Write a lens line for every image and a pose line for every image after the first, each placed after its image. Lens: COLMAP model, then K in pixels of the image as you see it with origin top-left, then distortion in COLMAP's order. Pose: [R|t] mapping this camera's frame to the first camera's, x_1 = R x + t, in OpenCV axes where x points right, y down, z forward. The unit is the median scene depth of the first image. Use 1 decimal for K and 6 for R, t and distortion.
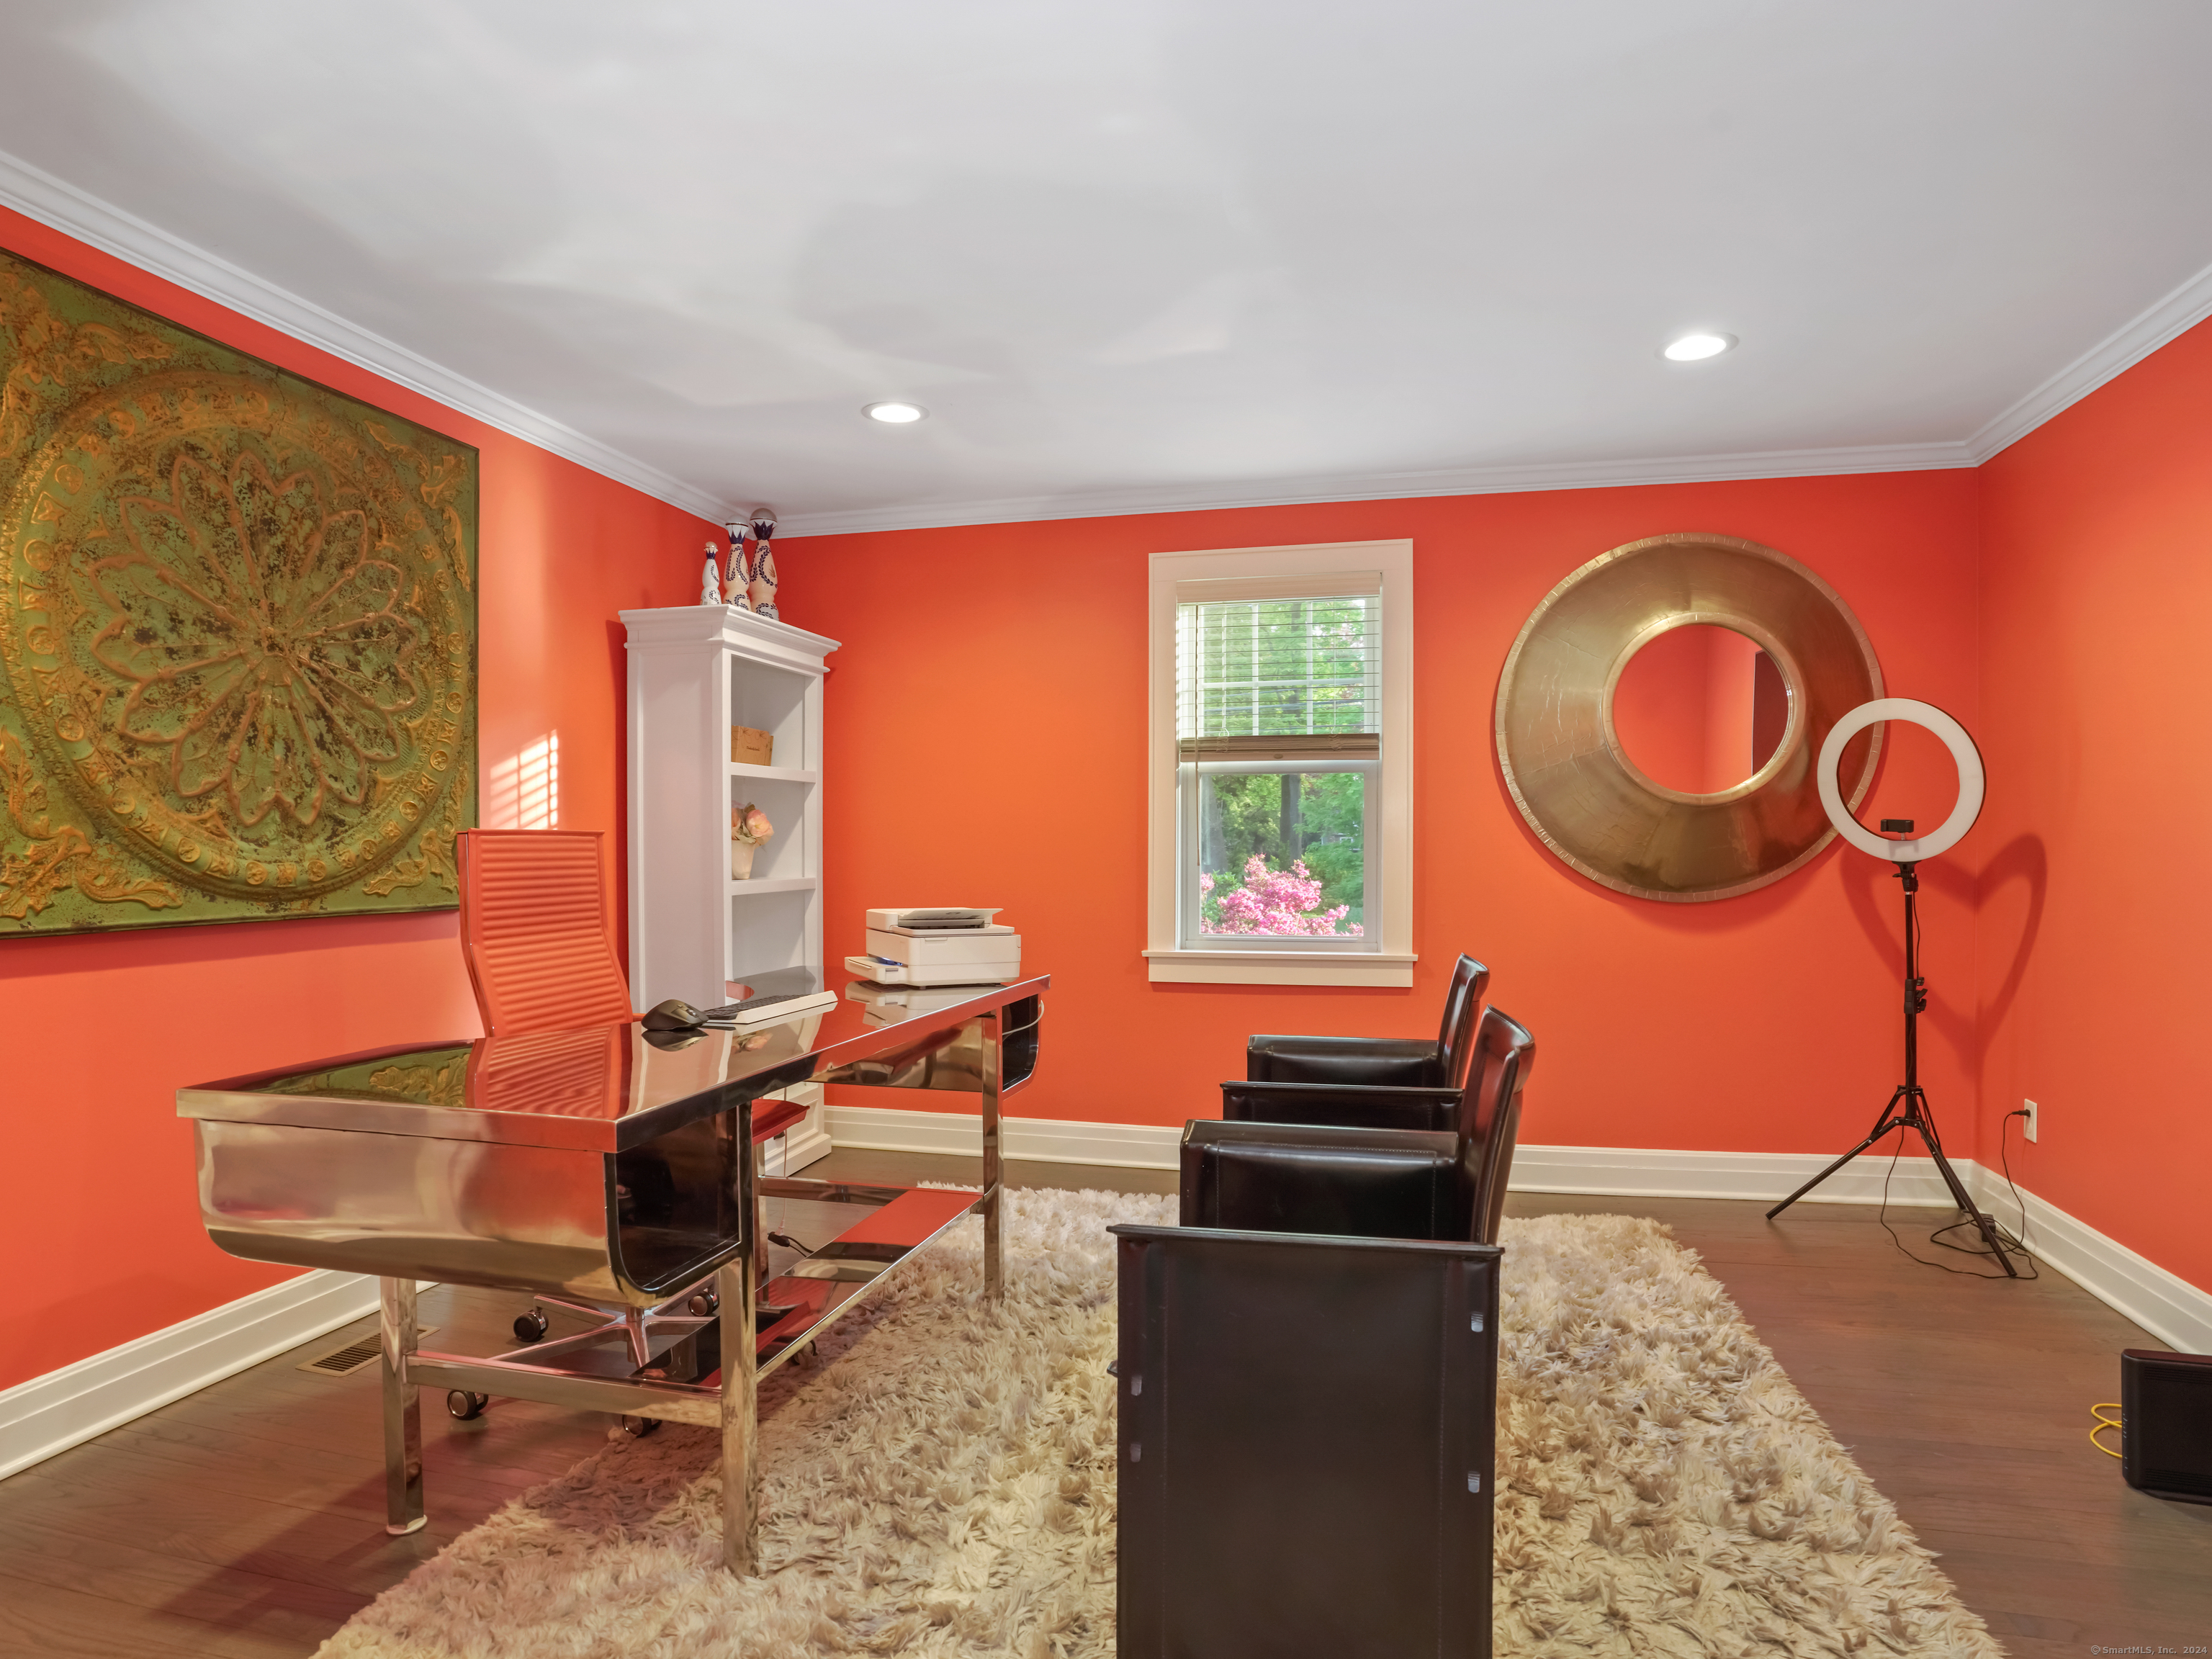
lens RADIAL K [[1241.6, 0, 1108.6], [0, 1241.6, 838.2], [0, 0, 1]] dist [-0.036639, 0.000230]
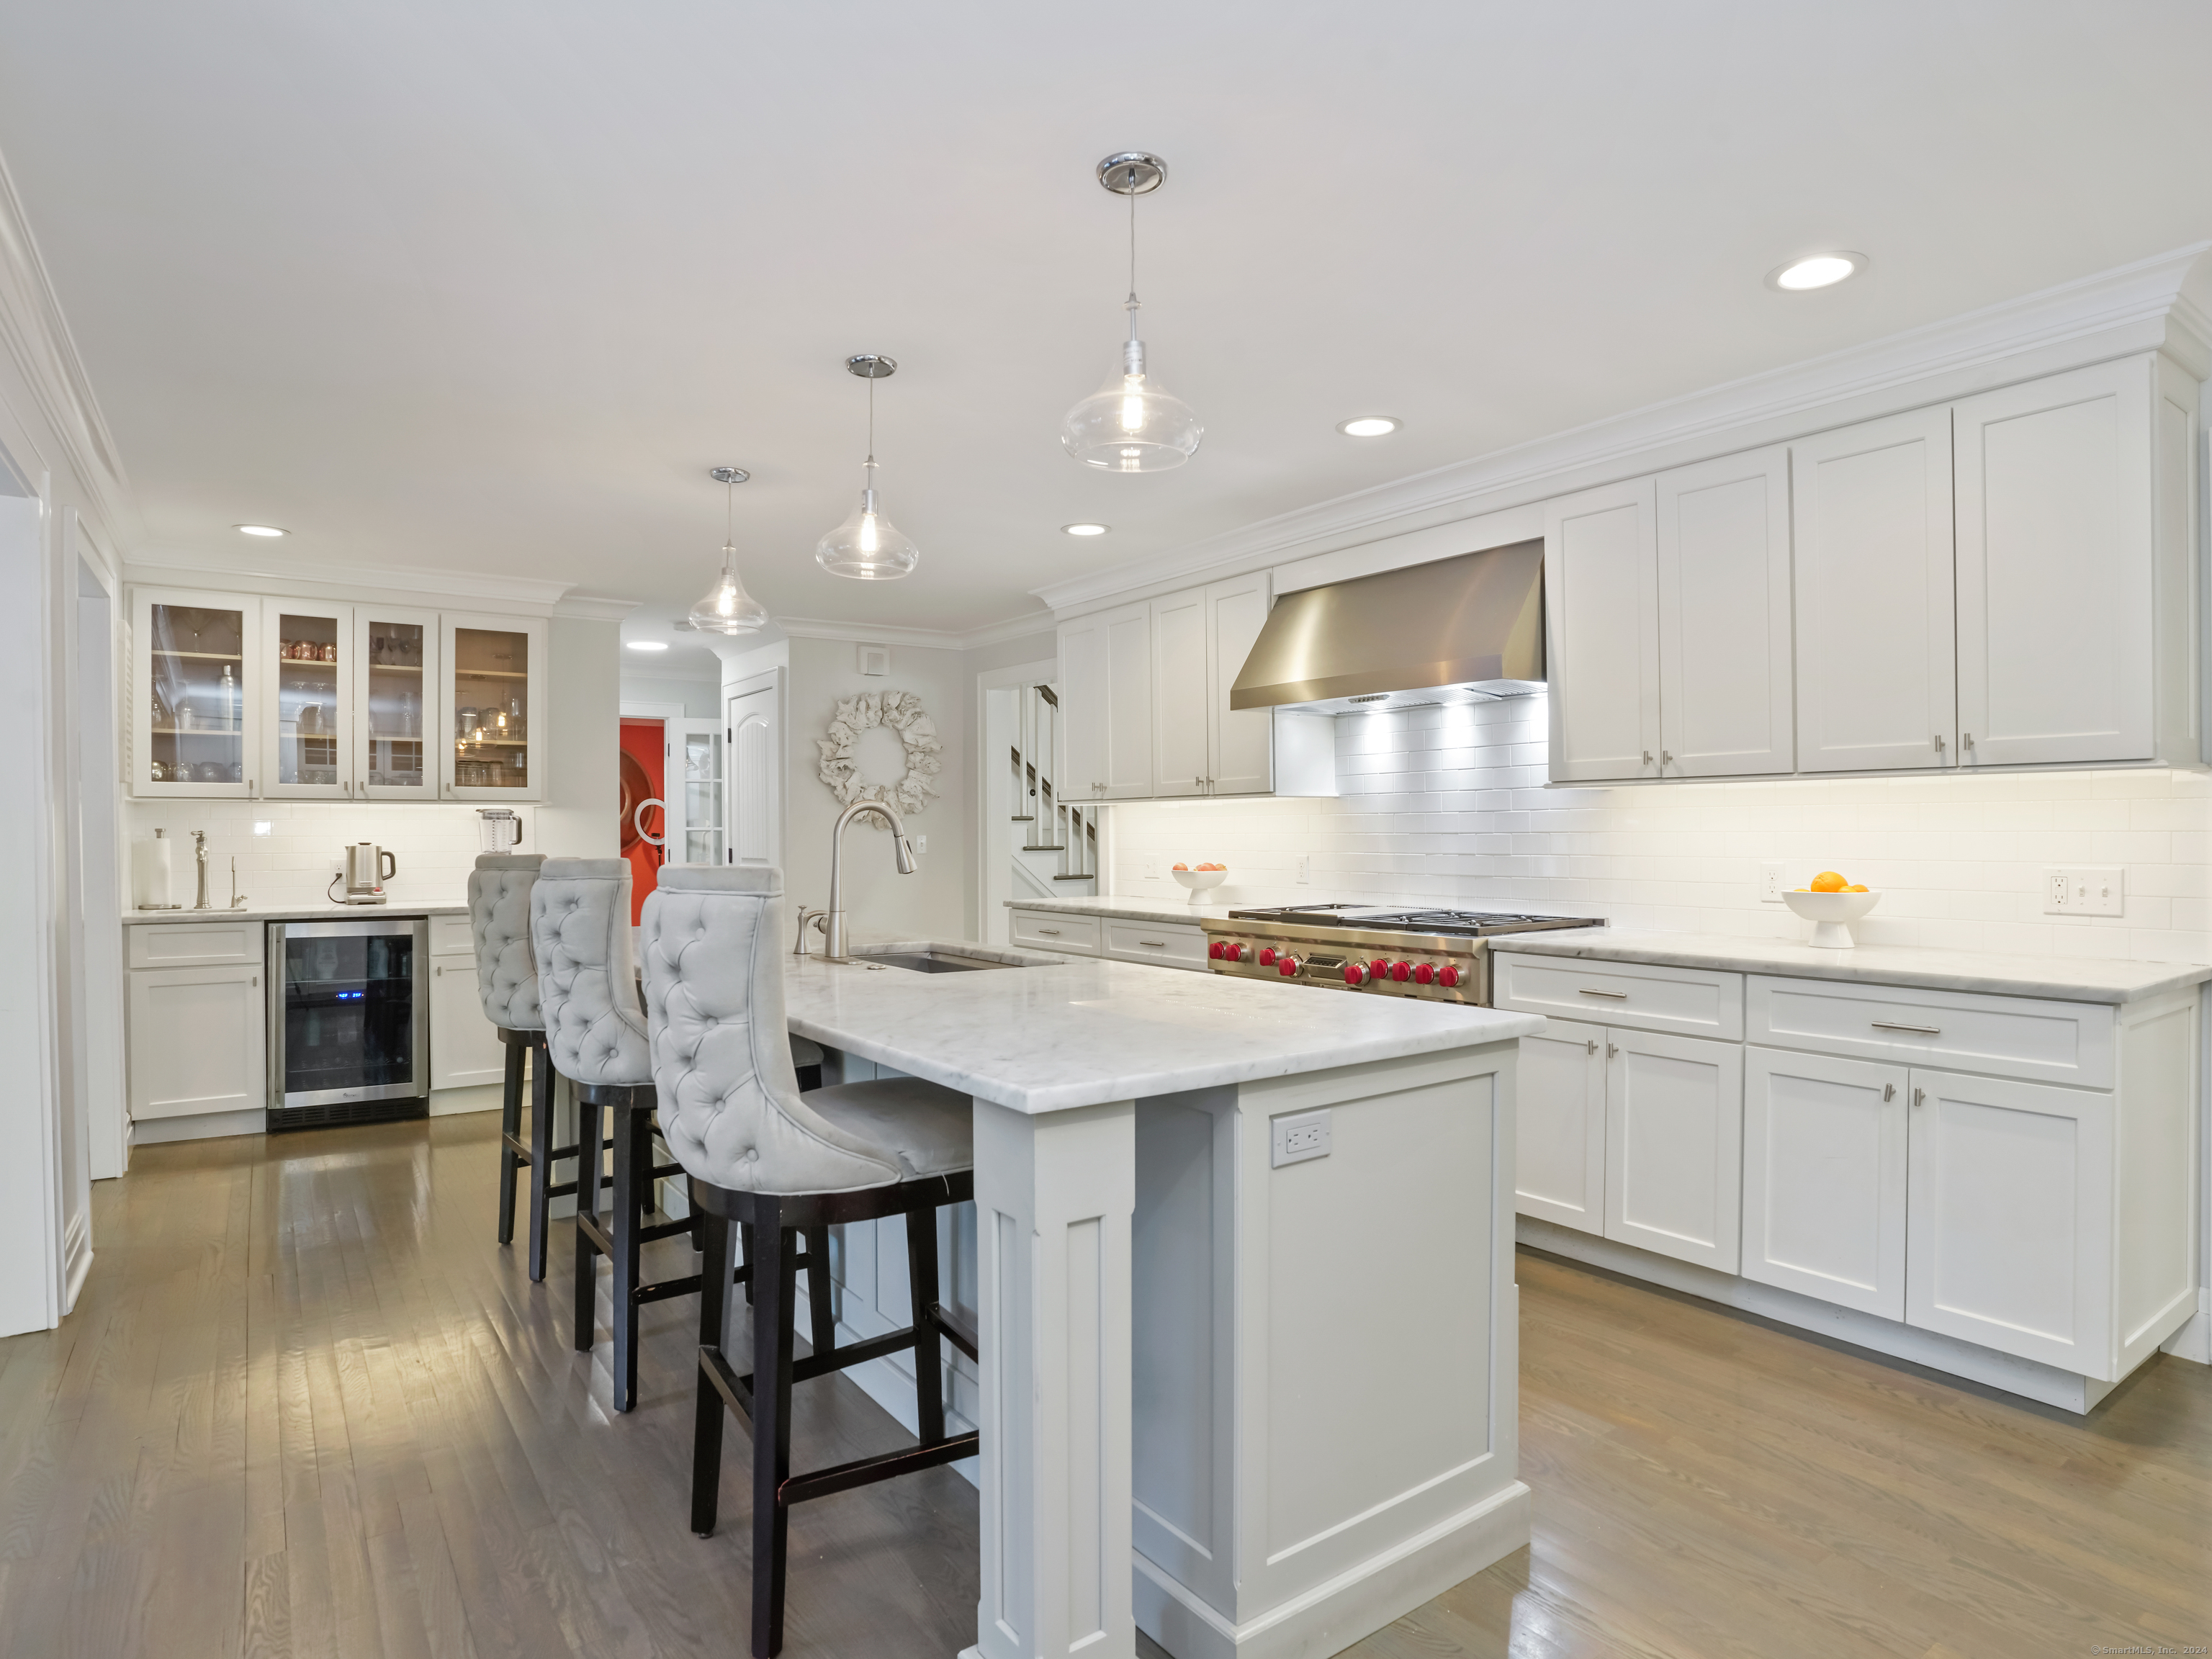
lens RADIAL K [[1241.6, 0, 1109.6], [0, 1241.6, 830.3], [0, 0, 1]] dist [-0.036639, 0.000230]
pose [[0.659526, 0.002771, 0.751676, -0.997095], [-0.002855, 0.999995, -0.001181, -0.019474], [-0.751676, -0.001368, 0.659531, -1.989879]]
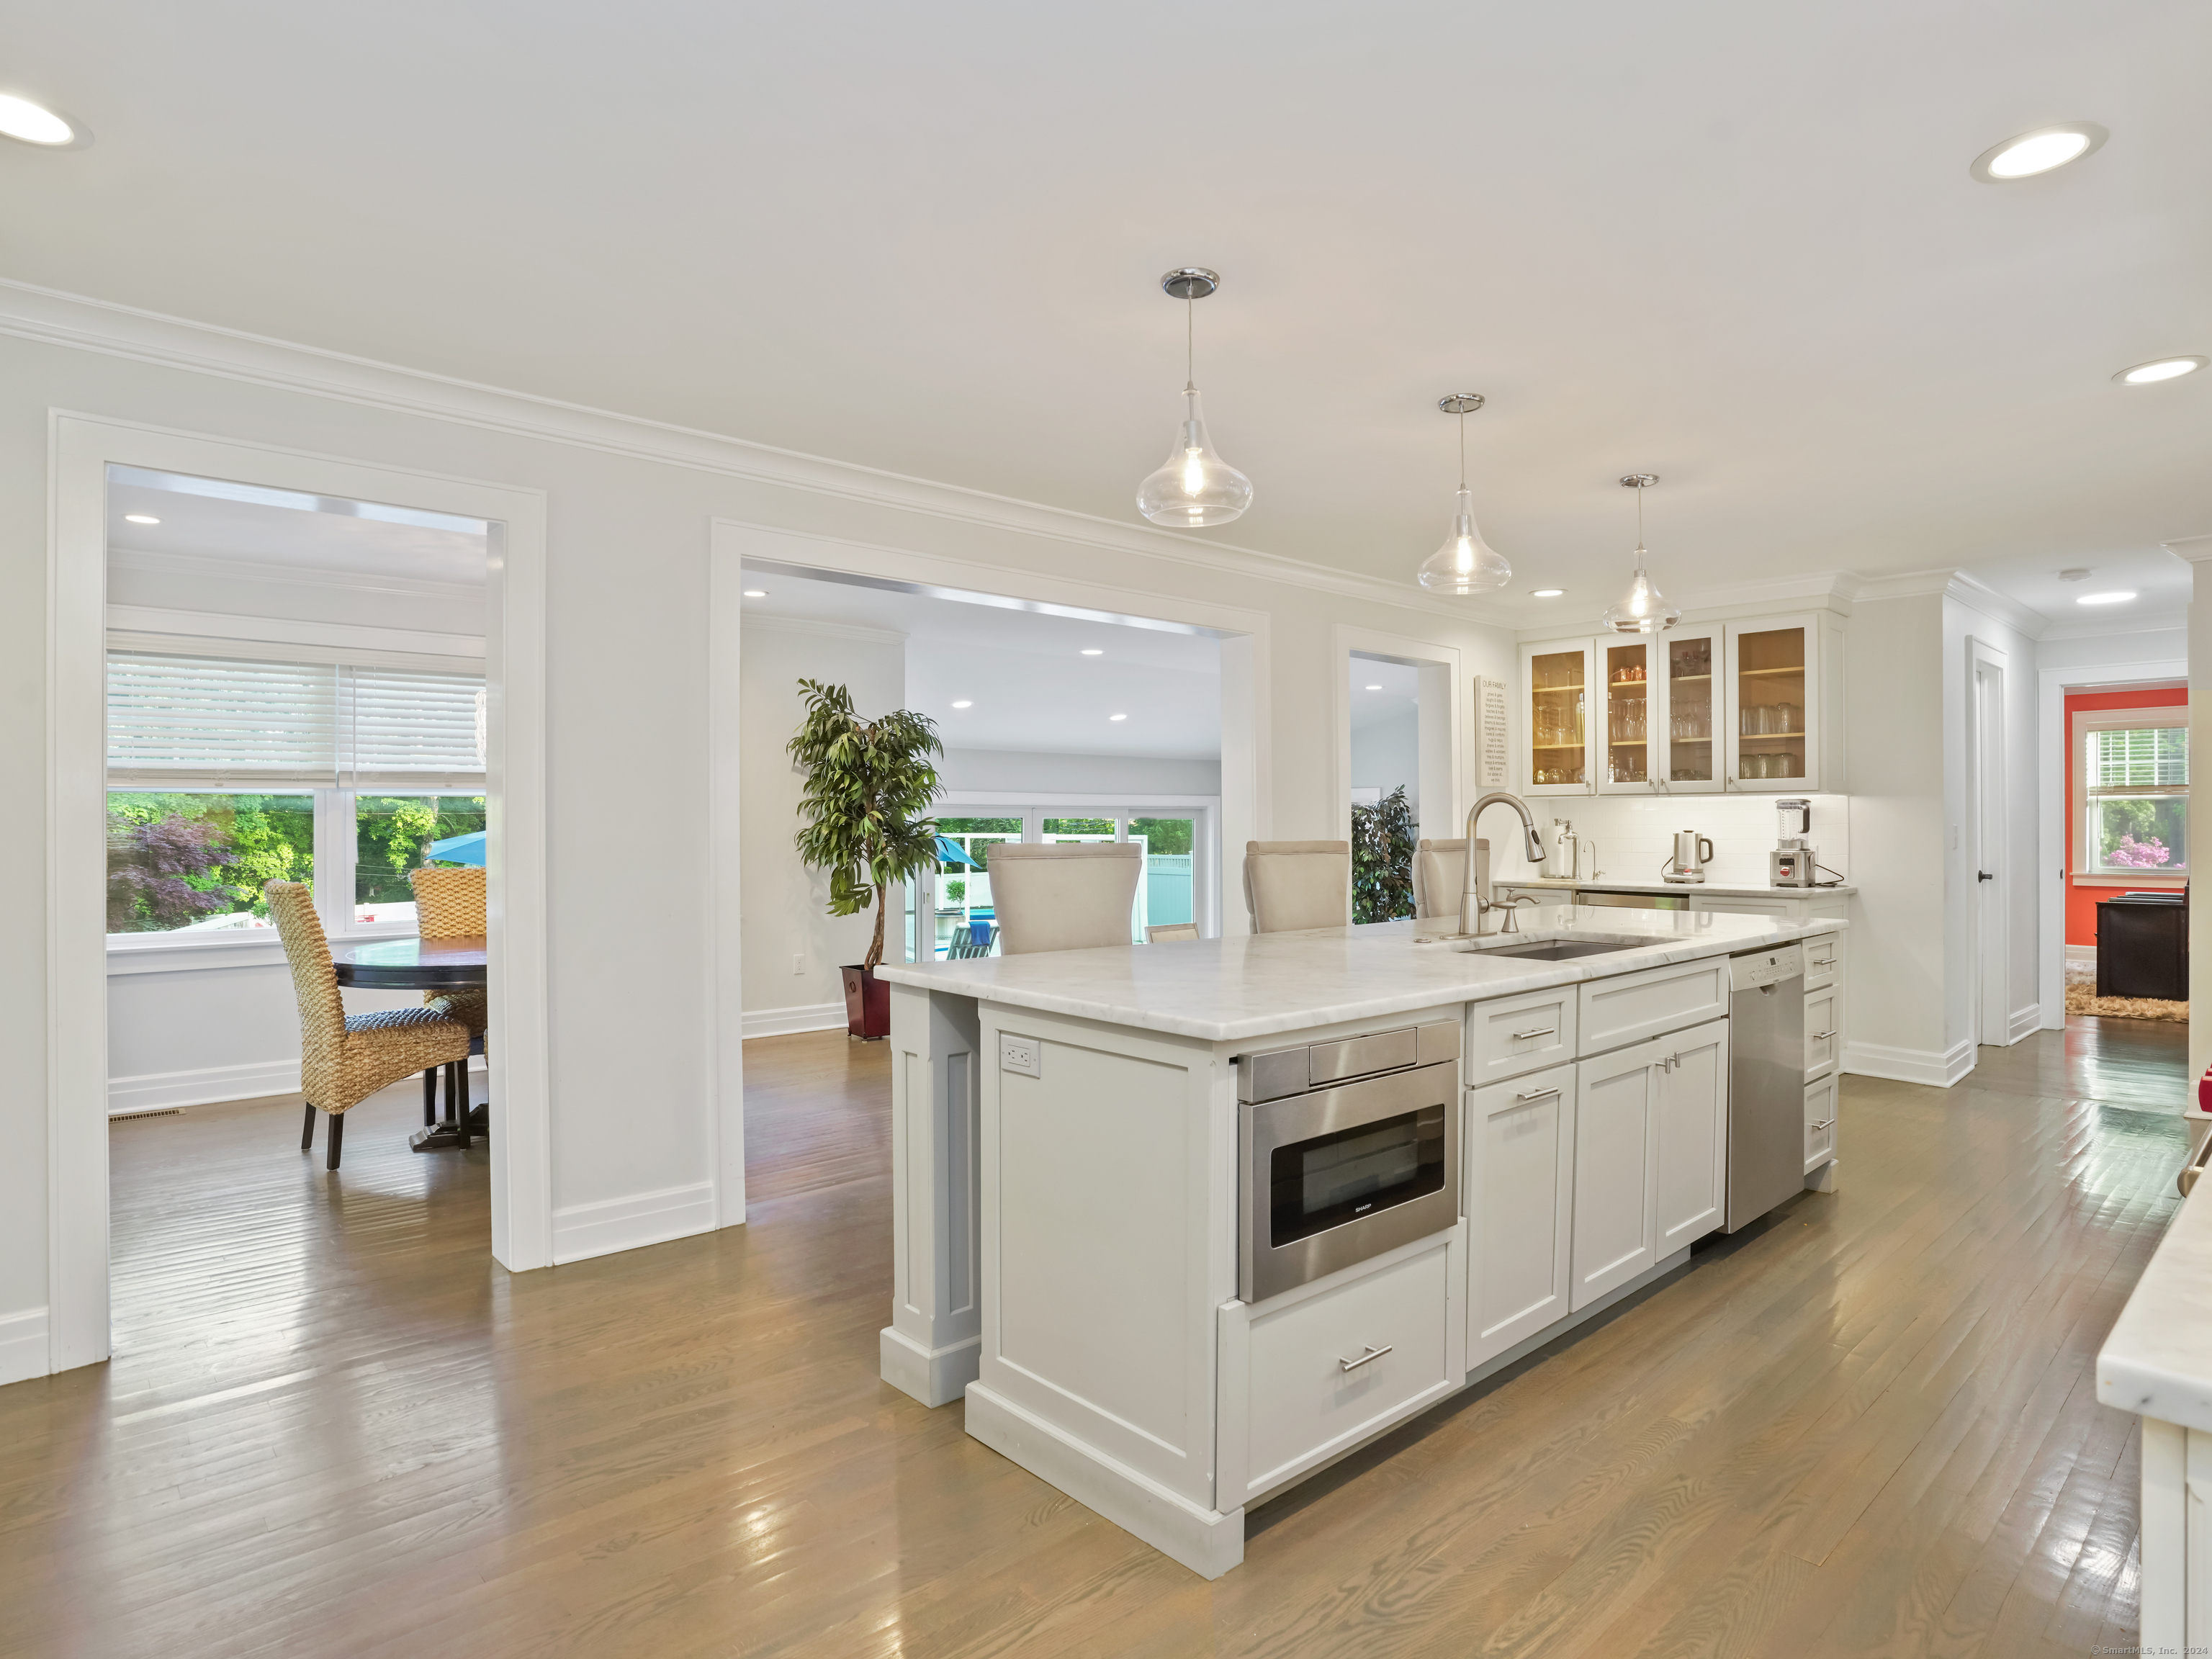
lens RADIAL K [[1241.6, 0, 1103.9], [0, 1241.6, 829.8], [0, 0, 1]] dist [-0.036639, 0.000230]
pose [[0.831731, 0.004562, -0.555161, -0.248508], [0.001143, 0.999950, 0.009929, -0.022232], [0.555178, -0.008893, 0.831684, -2.222299]]
